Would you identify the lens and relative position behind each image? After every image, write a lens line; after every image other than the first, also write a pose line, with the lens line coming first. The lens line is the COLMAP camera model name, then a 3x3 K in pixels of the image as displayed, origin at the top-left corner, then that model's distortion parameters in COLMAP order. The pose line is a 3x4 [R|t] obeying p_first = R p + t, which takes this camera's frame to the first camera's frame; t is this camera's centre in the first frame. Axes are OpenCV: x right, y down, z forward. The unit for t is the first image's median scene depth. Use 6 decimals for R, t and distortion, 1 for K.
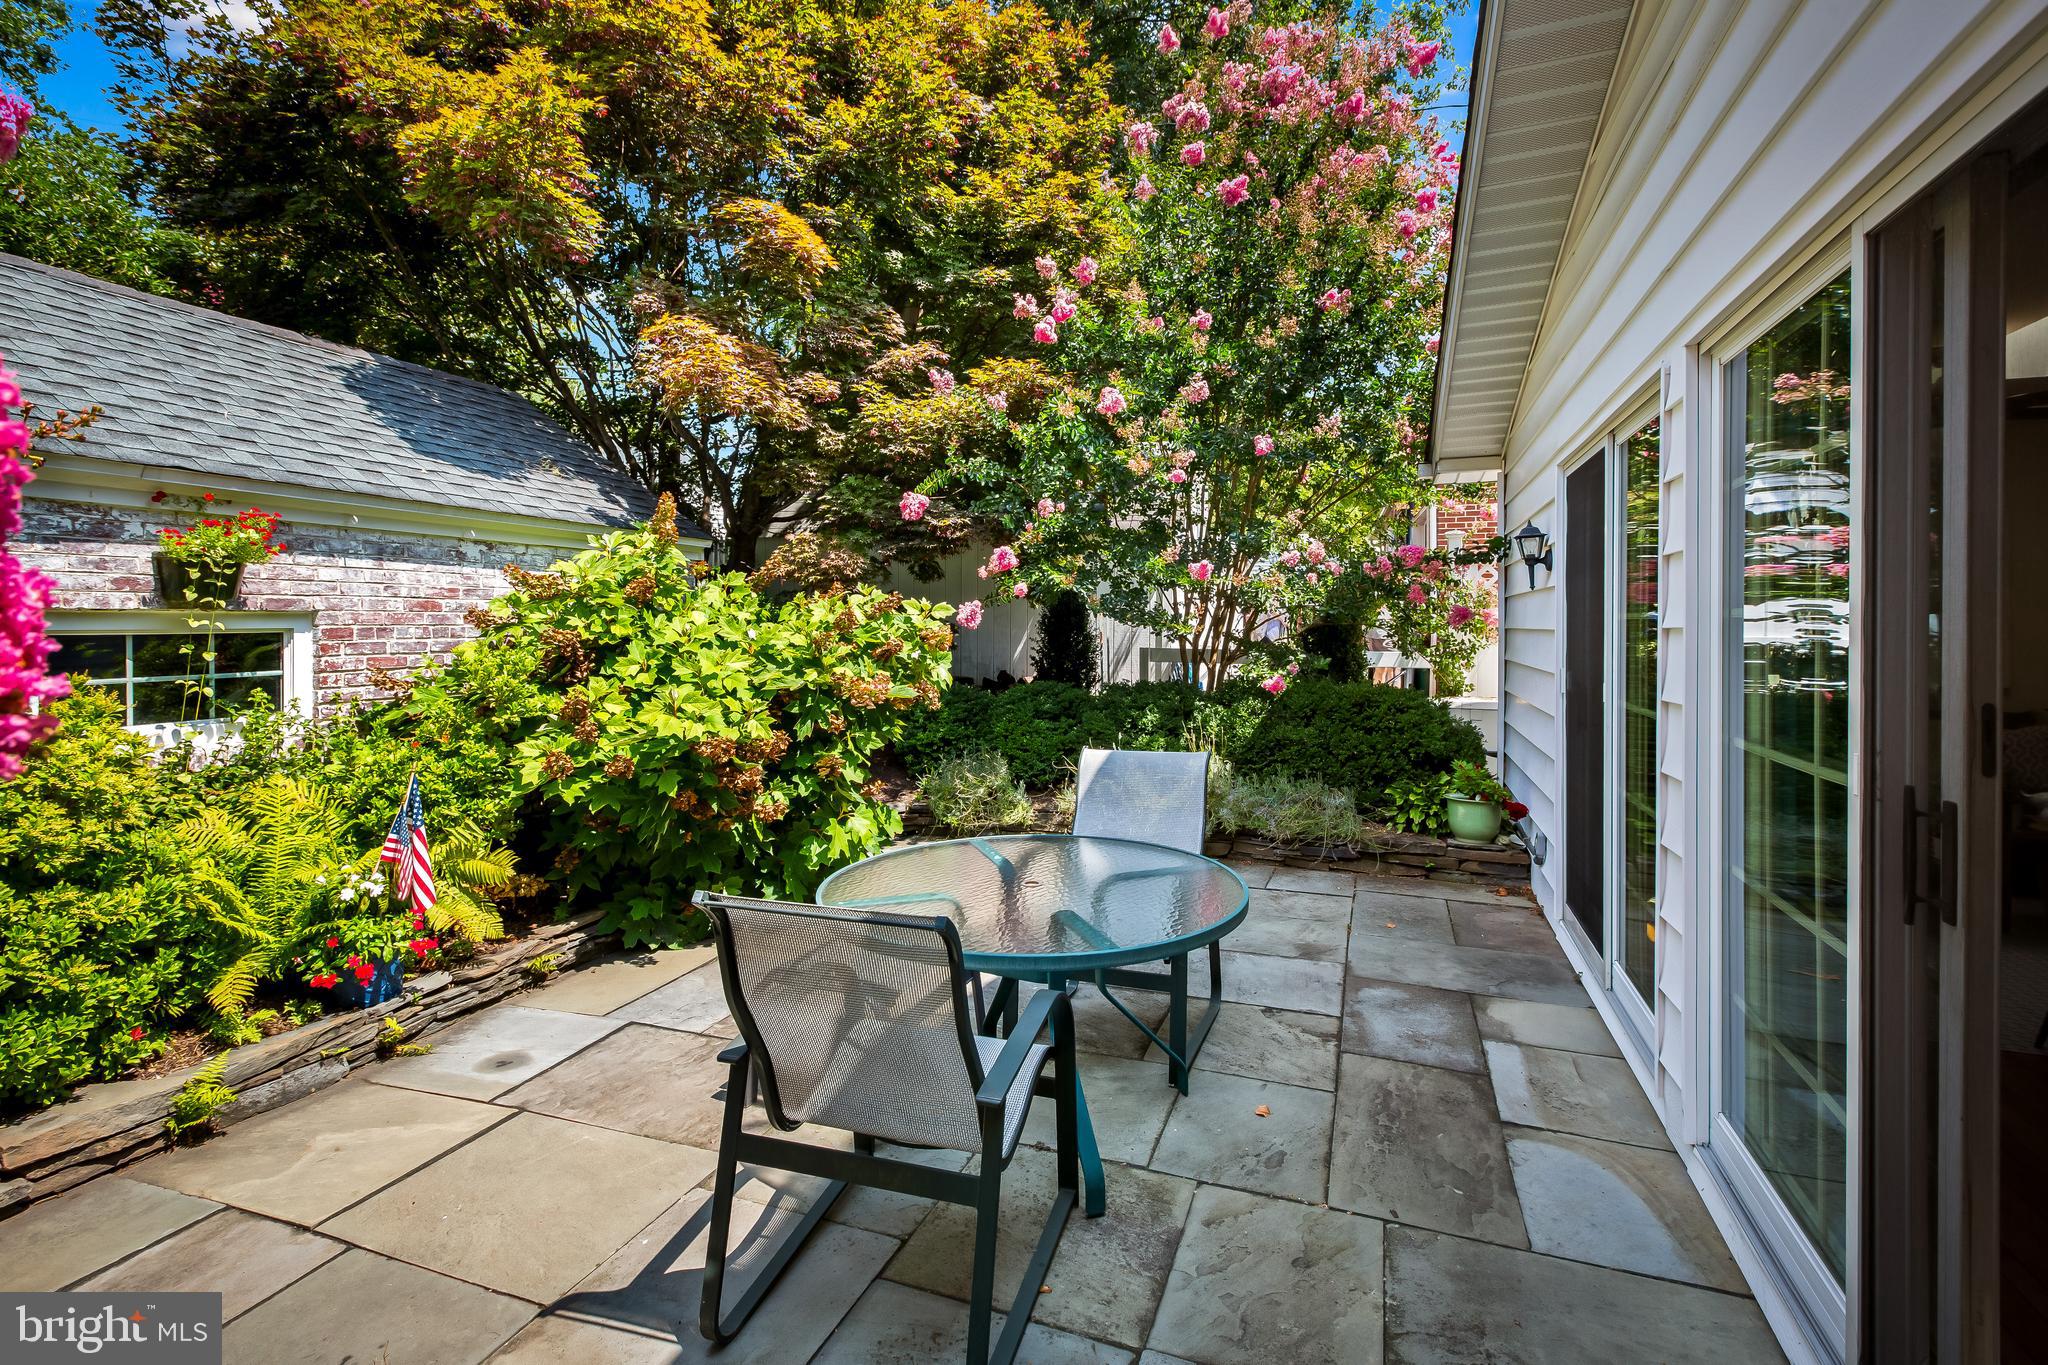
lens RADIAL K [[982.4, 0, 1014.6], [0, 982.4, 629.4], [0, 0, 1]] dist [-0.002406, 0.000682]
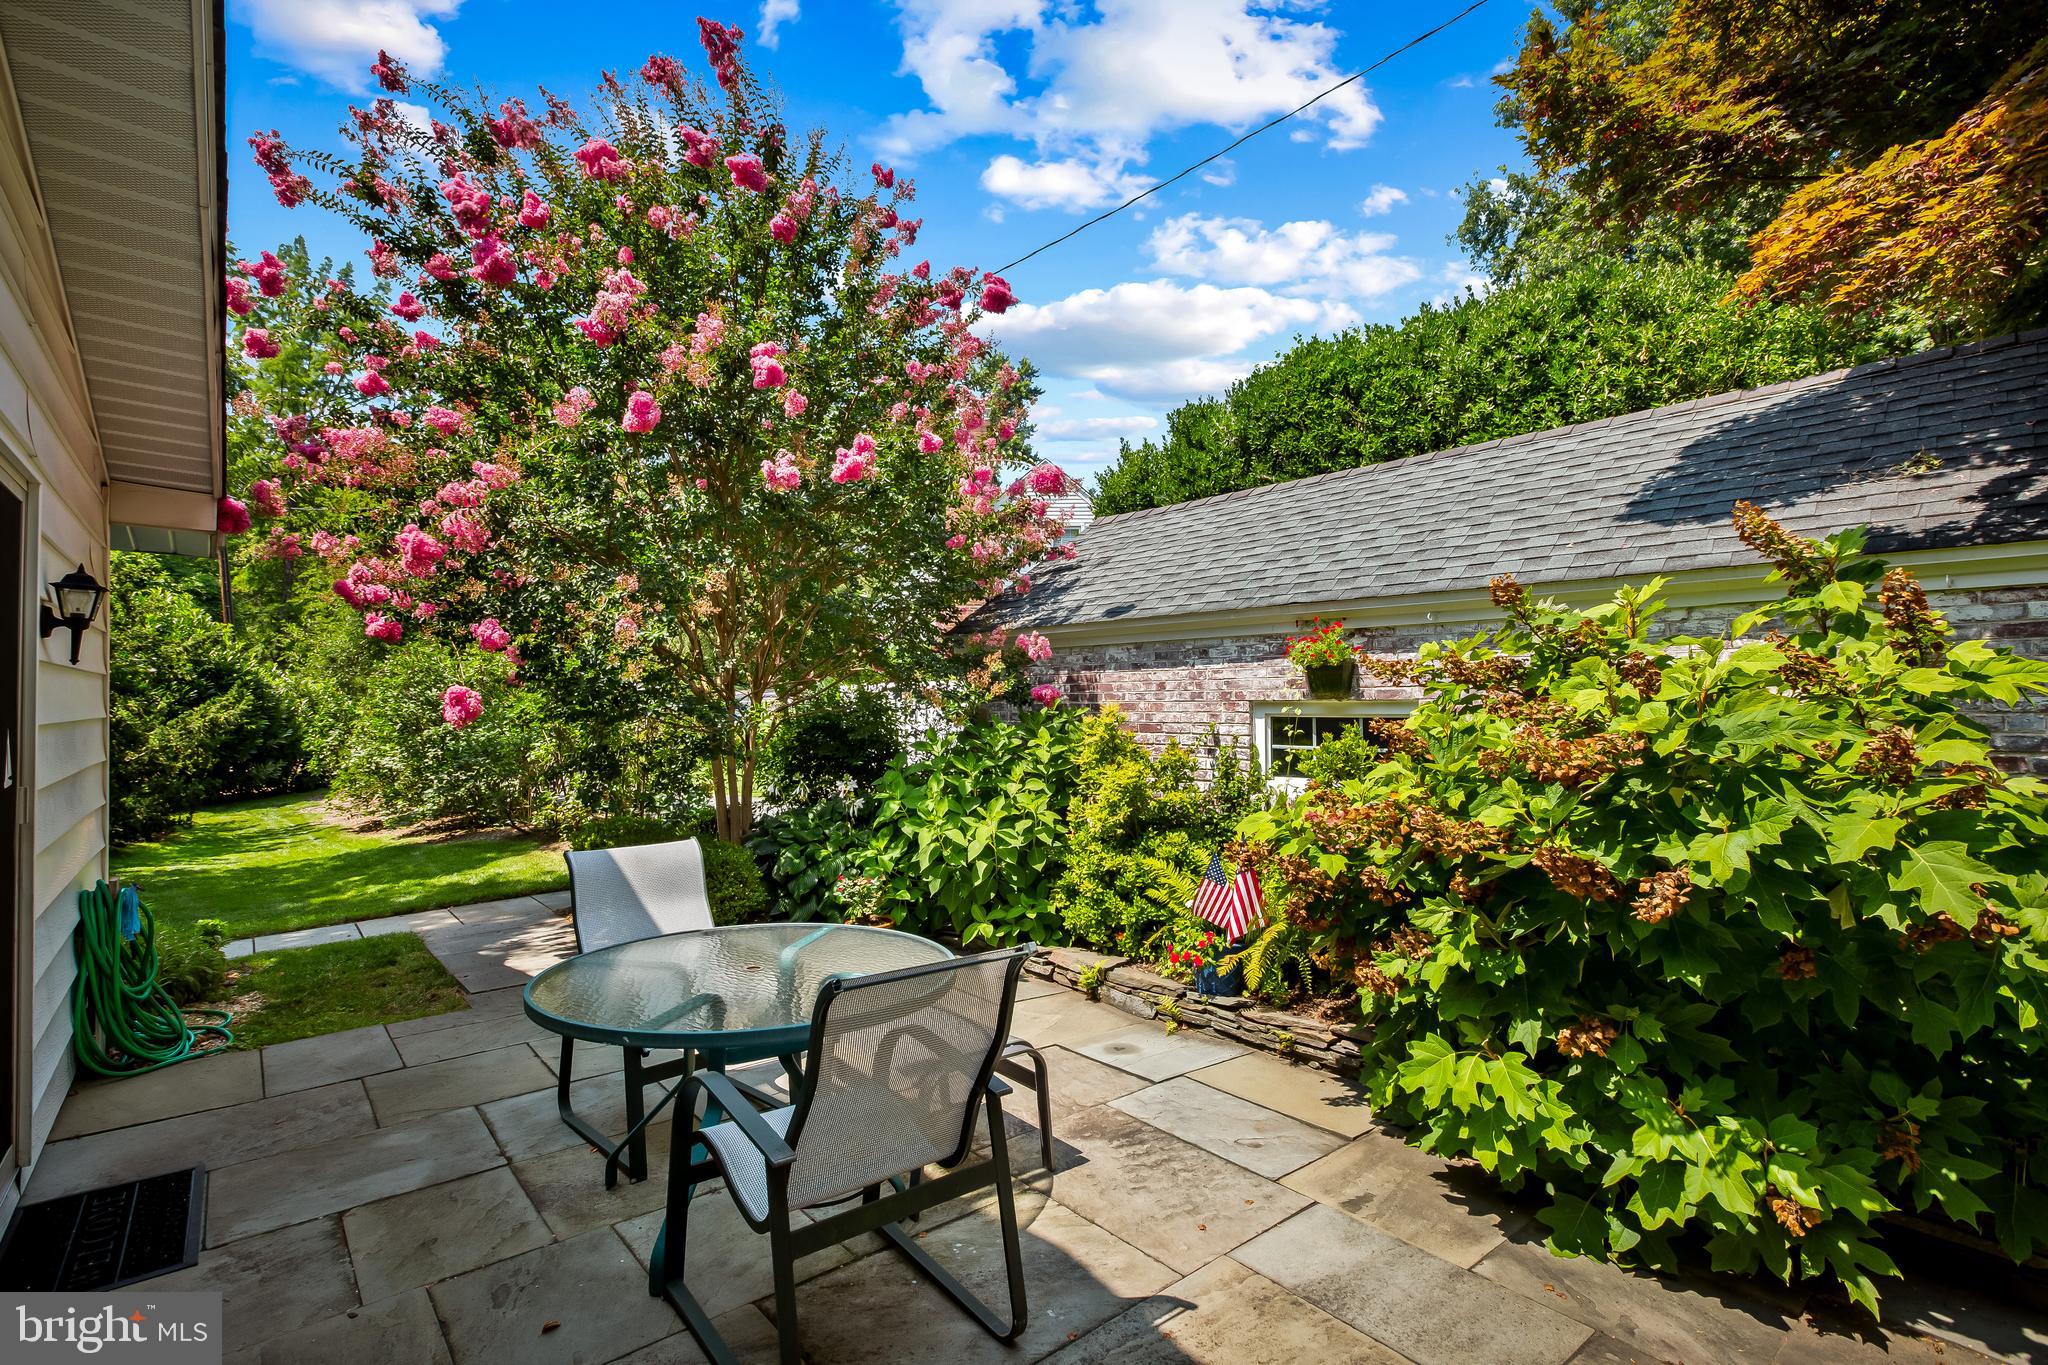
lens RADIAL K [[982.4, 0, 1026.2], [0, 982.4, 687.4], [0, 0, 1]] dist [-0.002406, 0.000682]
pose [[-0.497410, -0.016007, -0.867368, 0.632661], [-0.006441, 0.999870, -0.014758, -0.016049], [0.867492, -0.001754, -0.497449, 1.439368]]
